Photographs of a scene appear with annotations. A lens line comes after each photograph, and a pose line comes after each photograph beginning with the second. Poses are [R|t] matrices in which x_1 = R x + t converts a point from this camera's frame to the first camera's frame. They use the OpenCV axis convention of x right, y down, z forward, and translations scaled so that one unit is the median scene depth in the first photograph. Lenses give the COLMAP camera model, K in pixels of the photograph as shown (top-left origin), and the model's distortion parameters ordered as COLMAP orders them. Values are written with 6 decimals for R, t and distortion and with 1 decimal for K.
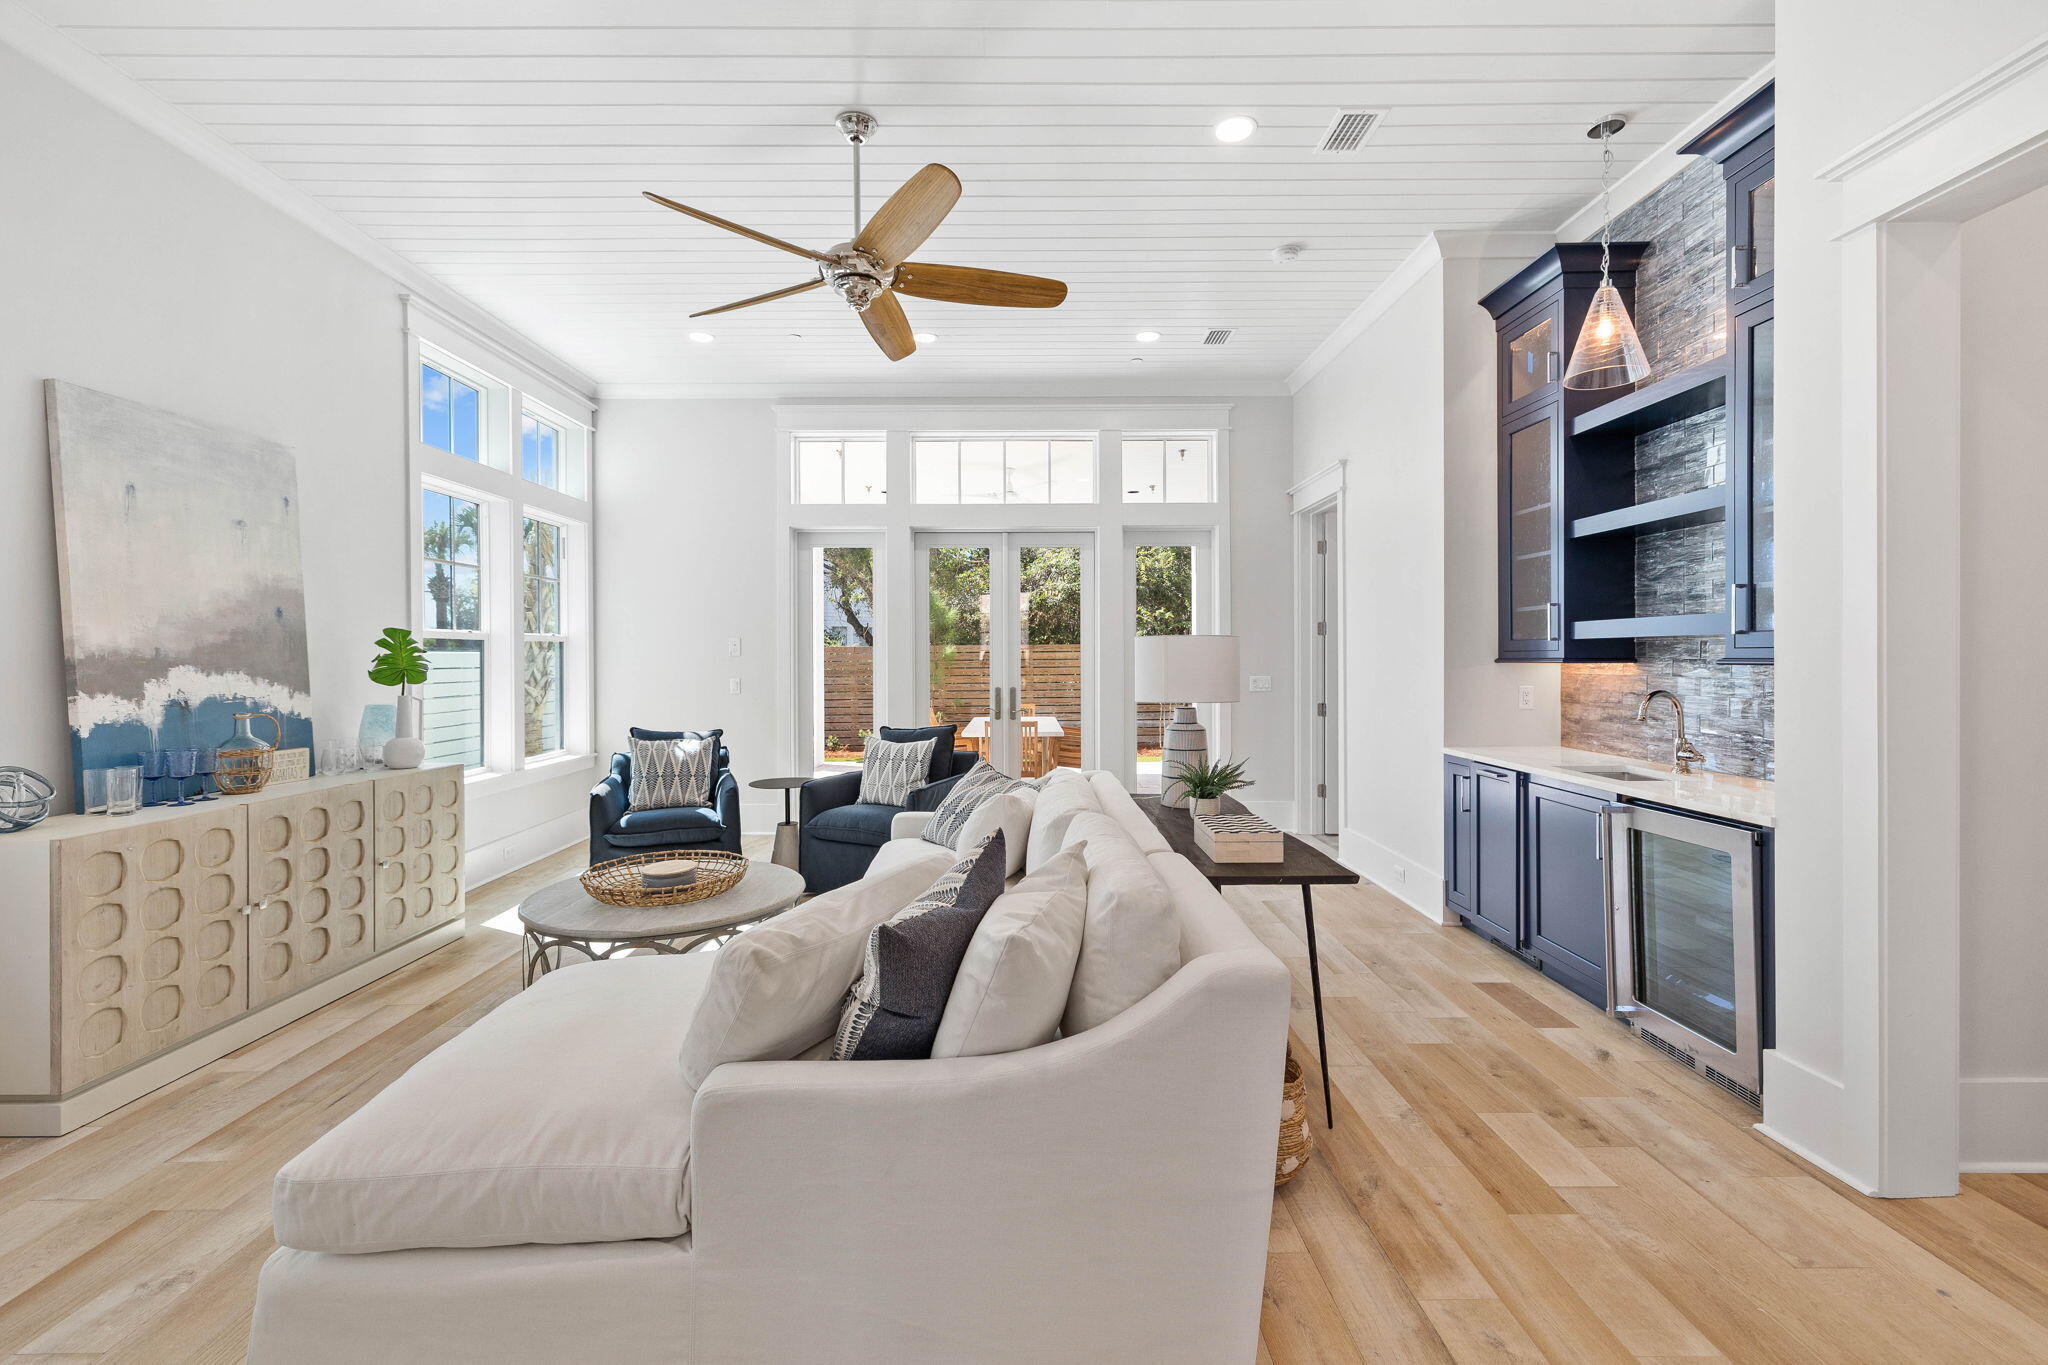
lens RADIAL K [[872.5, 0, 1024.3], [0, 872.5, 660.9], [0, 0, 1]] dist [0.002302, 0.000236]
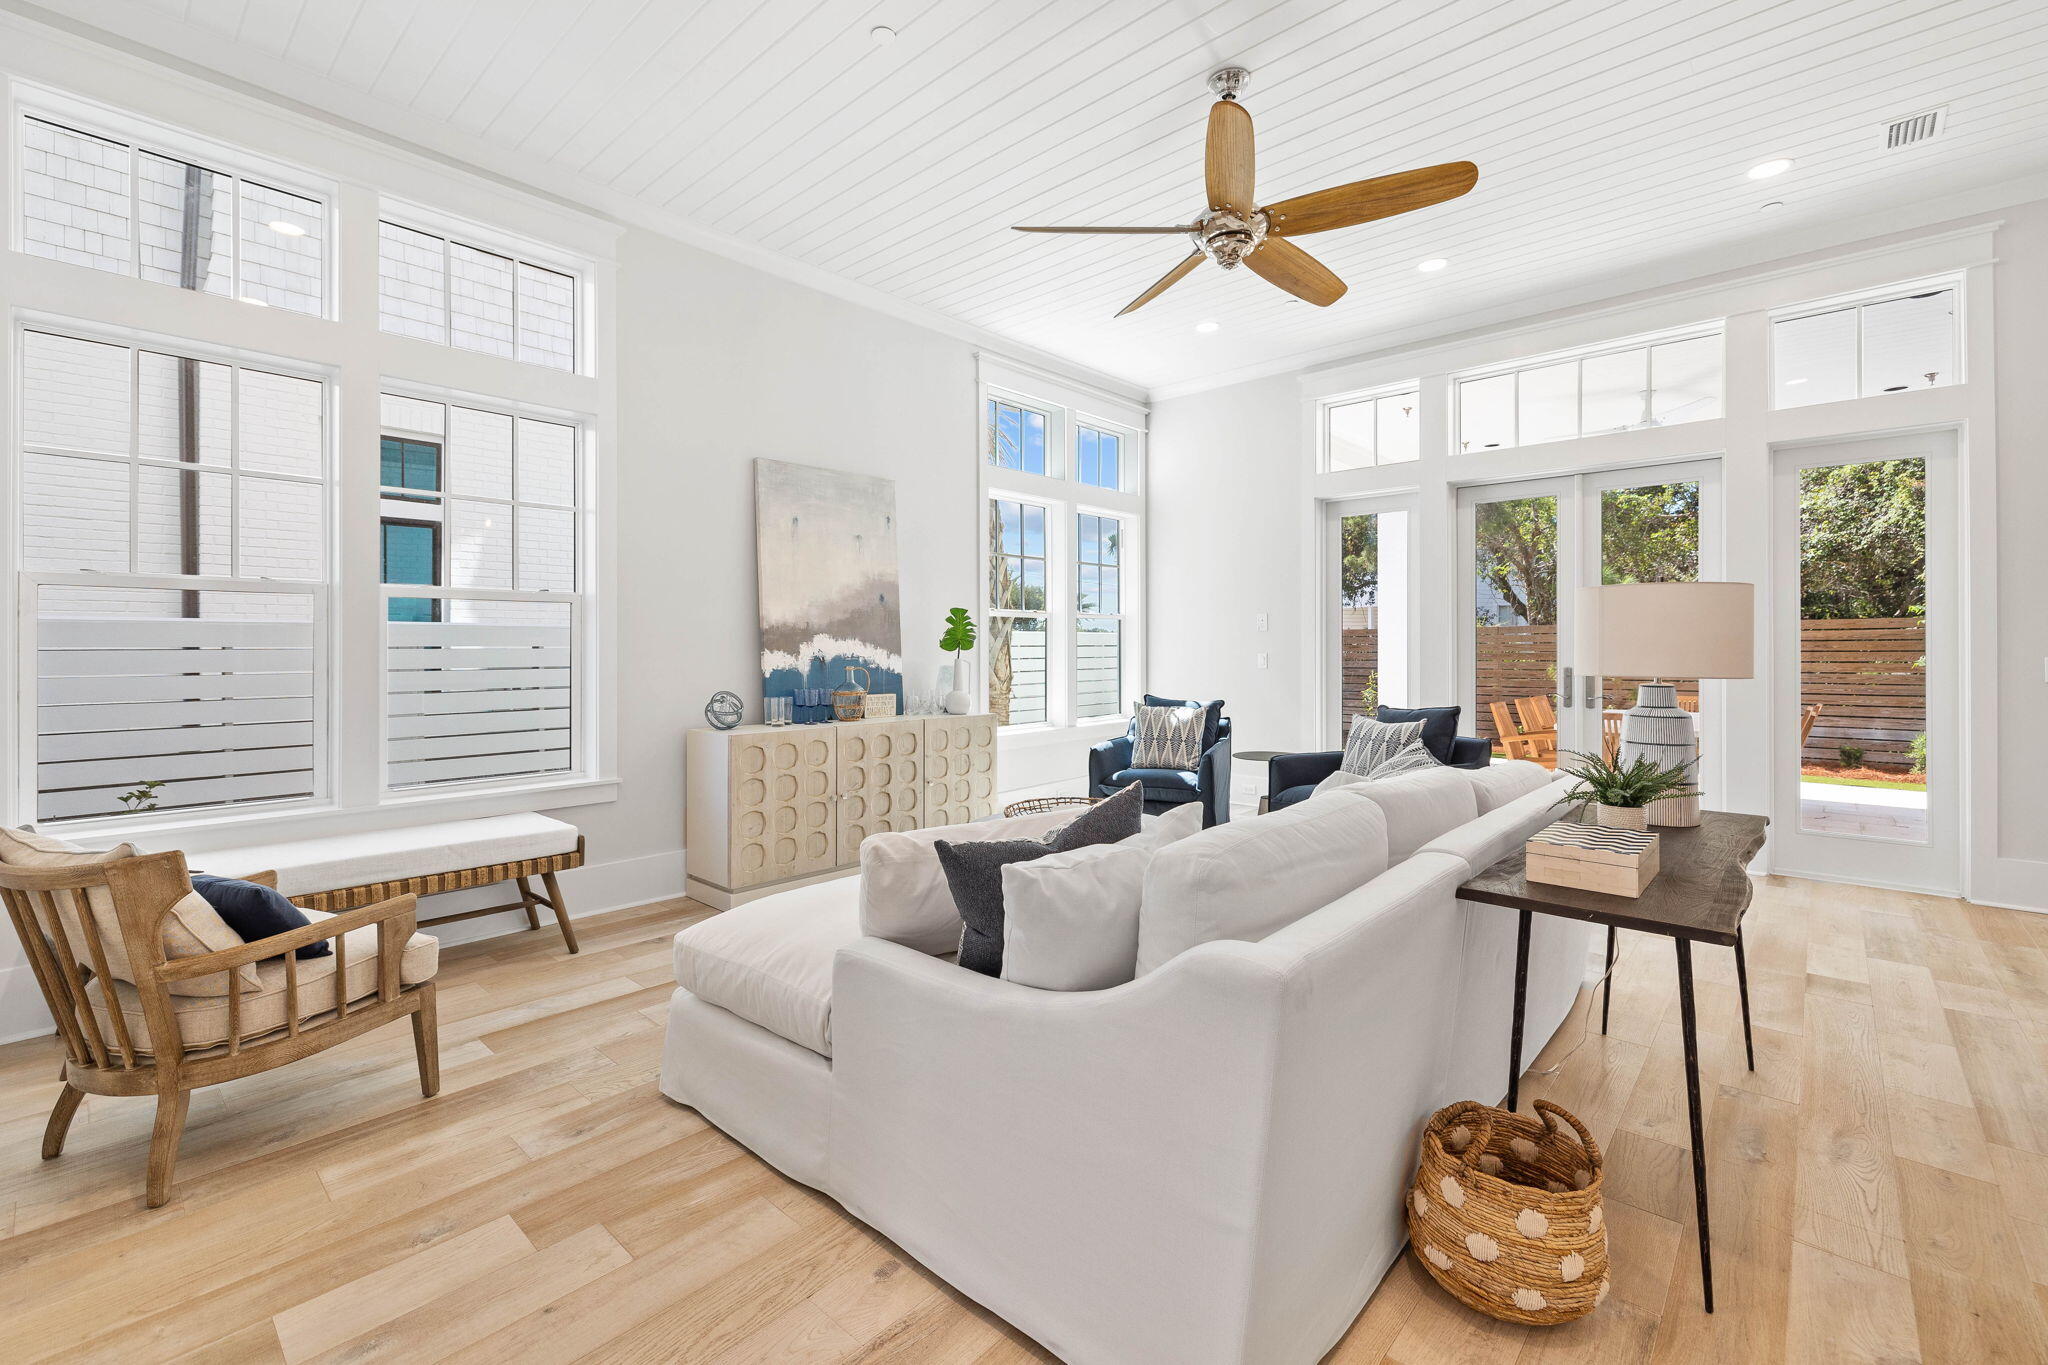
lens RADIAL K [[884.0, 0, 1016.7], [0, 884.0, 644.9], [0, 0, 1]] dist [0.002478, 0.000063]
pose [[0.726919, 0.001976, -0.686721, 0.301640], [-0.003524, 0.999993, -0.000854, 0.022049], [0.686715, 0.003041, 0.726921, 0.104211]]
